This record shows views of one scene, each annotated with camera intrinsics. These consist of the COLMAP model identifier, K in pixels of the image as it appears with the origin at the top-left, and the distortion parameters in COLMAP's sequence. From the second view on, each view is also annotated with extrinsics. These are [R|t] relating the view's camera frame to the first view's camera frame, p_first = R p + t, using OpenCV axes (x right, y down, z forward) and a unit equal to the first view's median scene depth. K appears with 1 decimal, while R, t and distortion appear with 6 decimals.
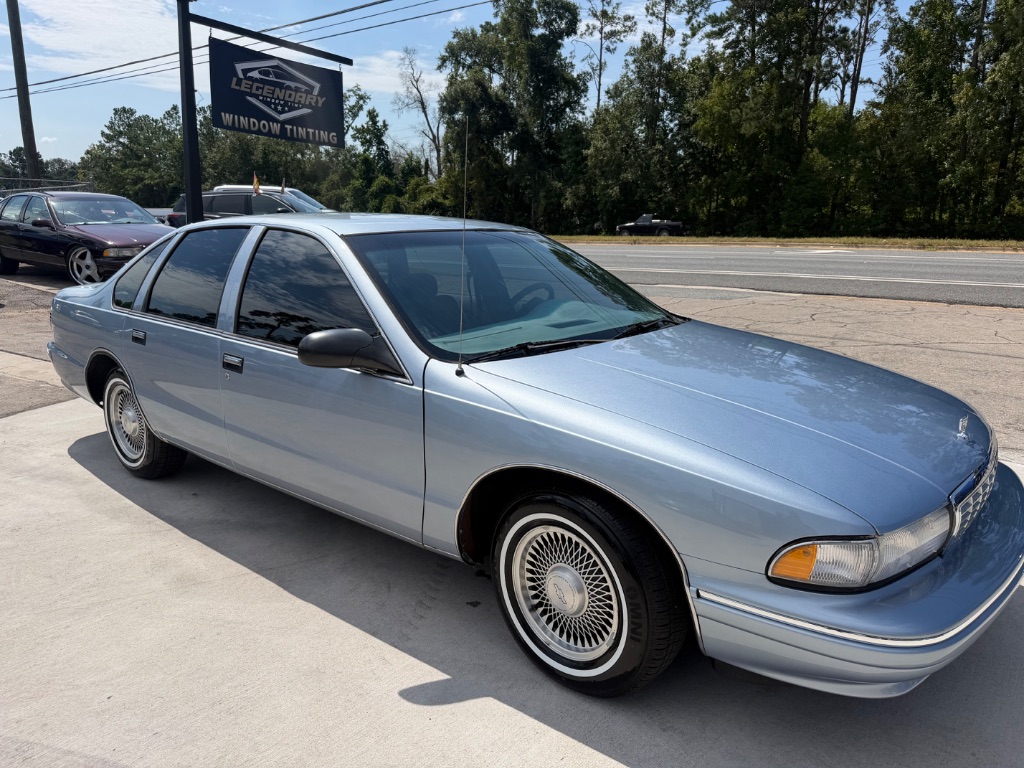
lens RADIAL K [[725.0, 0, 506.0], [0, 725.0, 391.9], [0, 0, 1]] dist [0.011416, -0.022726]
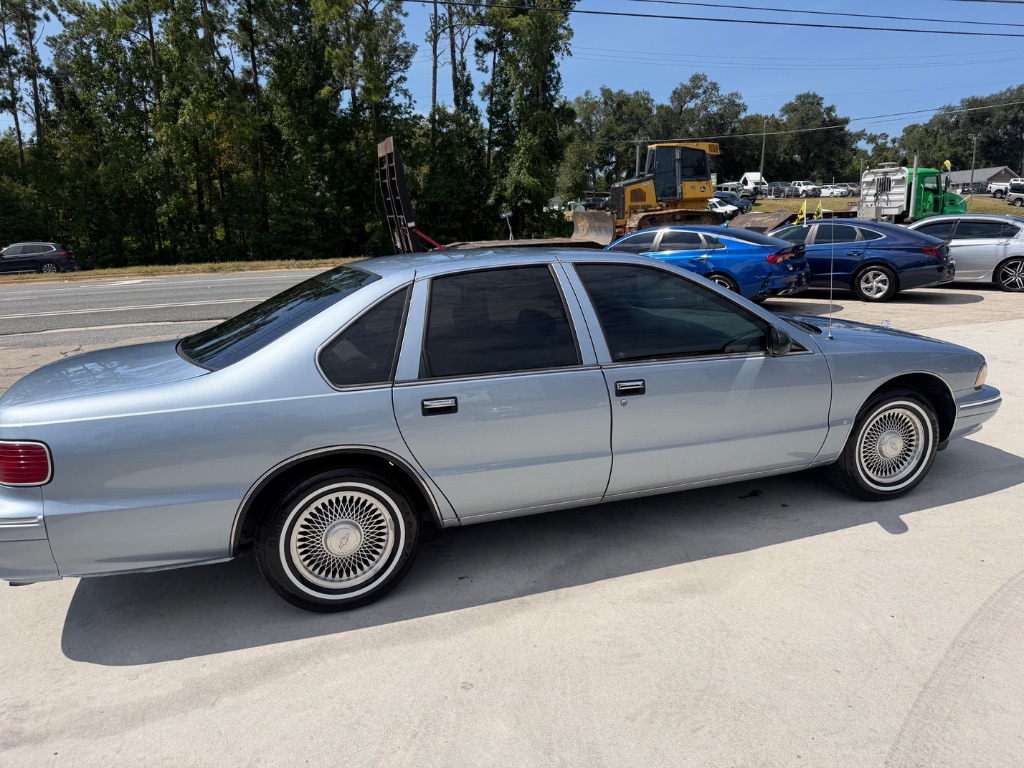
lens RADIAL K [[725.0, 0, 510.8], [0, 725.0, 384.3], [0, 0, 1]] dist [0.011416, -0.022726]
pose [[0.505447, -0.198397, 0.839739, -0.243922], [0.238404, 0.967433, 0.085068, -0.031918], [-0.829269, 0.157200, 0.536285, 0.104409]]
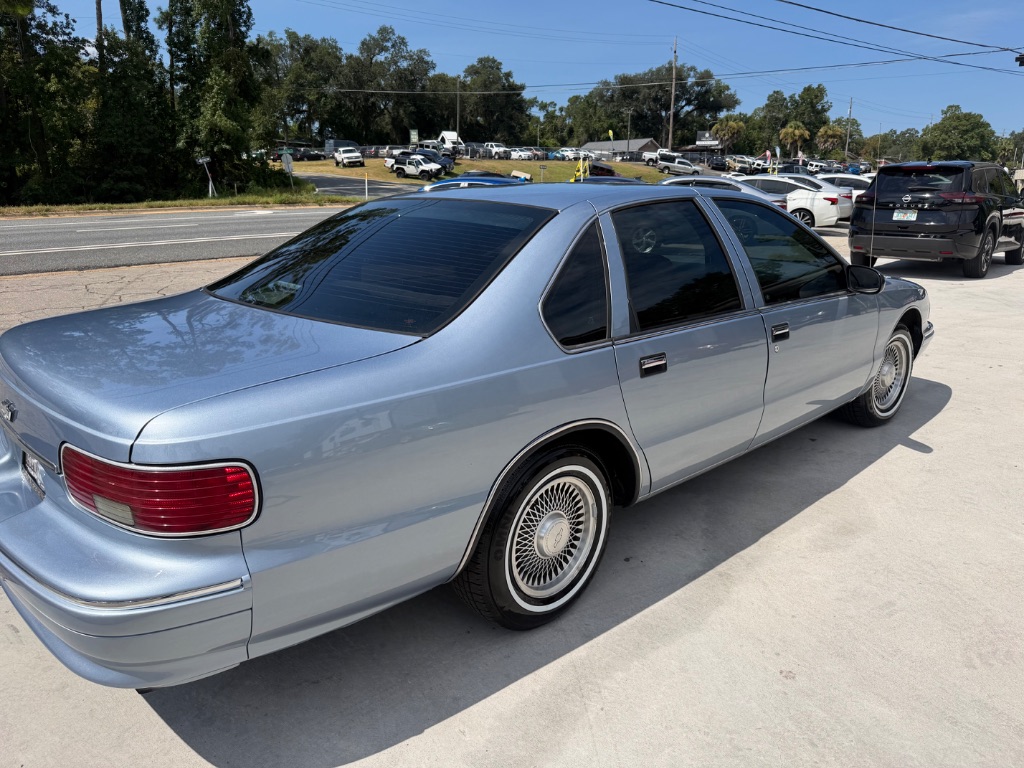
lens RADIAL K [[725.0, 0, 508.9], [0, 725.0, 384.1], [0, 0, 1]] dist [0.011416, -0.022726]
pose [[0.123133, -0.271061, 0.954654, -0.253214], [0.237329, 0.942104, 0.236886, -0.054279], [-0.963594, 0.197399, 0.180335, 0.215858]]
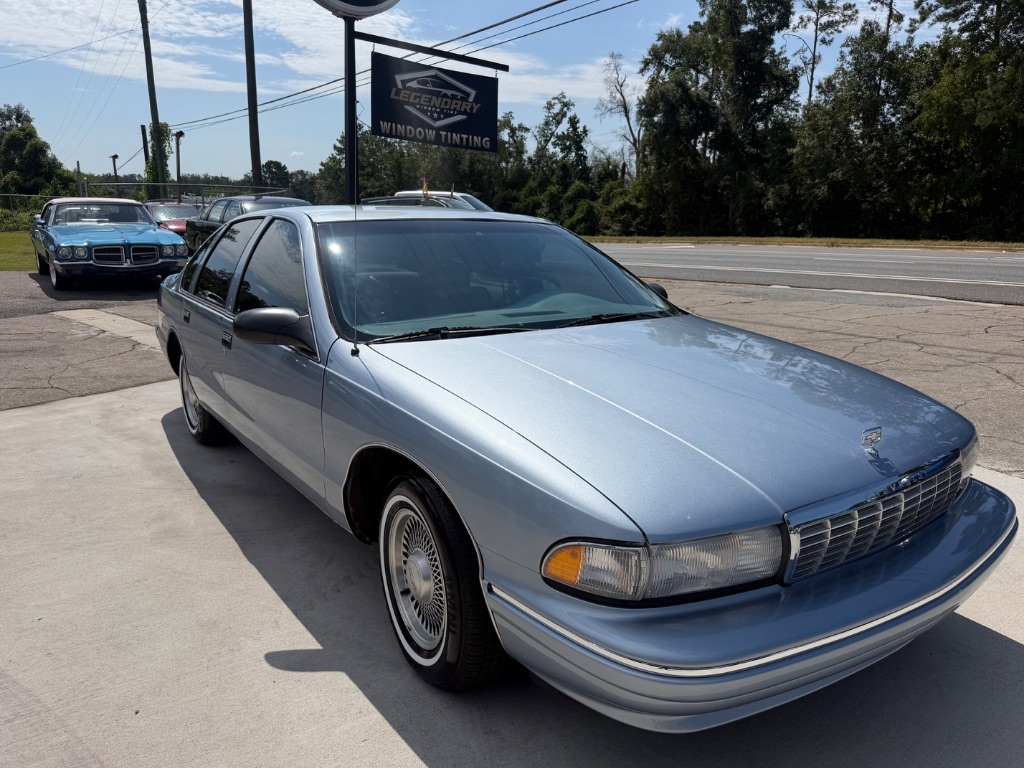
lens RADIAL K [[725.0, 0, 504.6], [0, 725.0, 384.5], [0, 0, 1]] dist [0.011416, -0.022726]
pose [[0.963754, 0.054768, -0.261110, 0.057109], [-0.058854, 0.998236, -0.007850, 0.002070], [0.260220, 0.022933, 0.965277, 0.009674]]
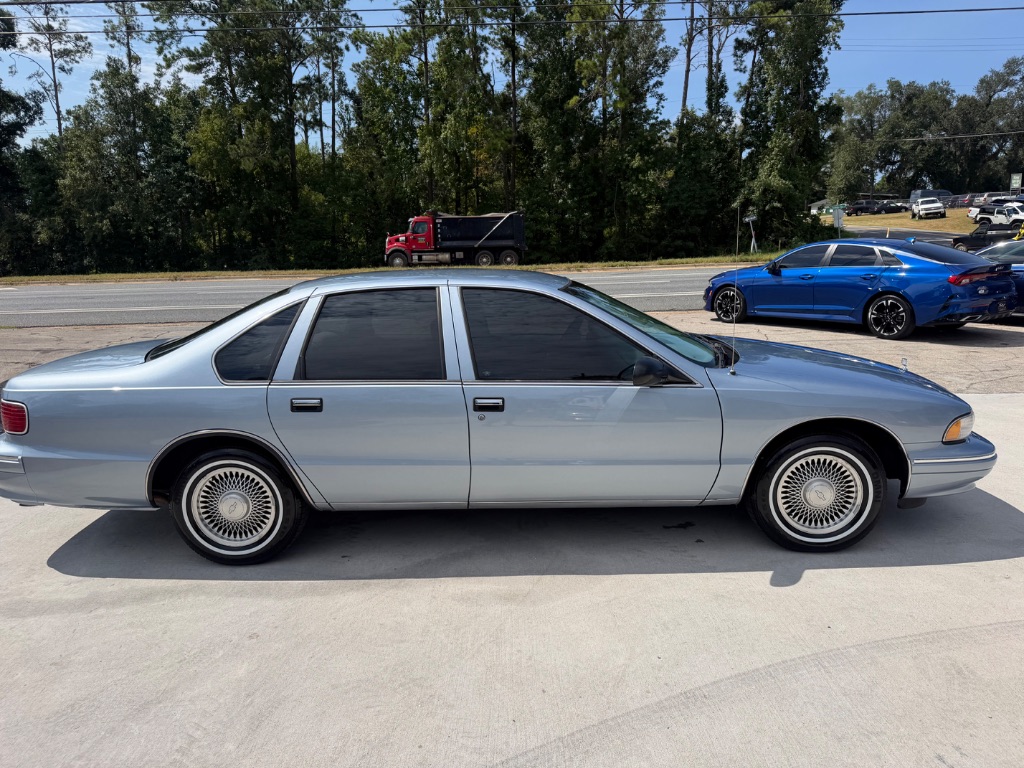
lens RADIAL K [[725.0, 0, 510.4], [0, 725.0, 383.6], [0, 0, 1]] dist [0.011416, -0.022726]
pose [[0.769537, -0.141147, 0.622808, -0.190166], [0.173310, 0.984826, 0.009050, -0.013889], [-0.614635, 0.100974, 0.782322, 0.015174]]
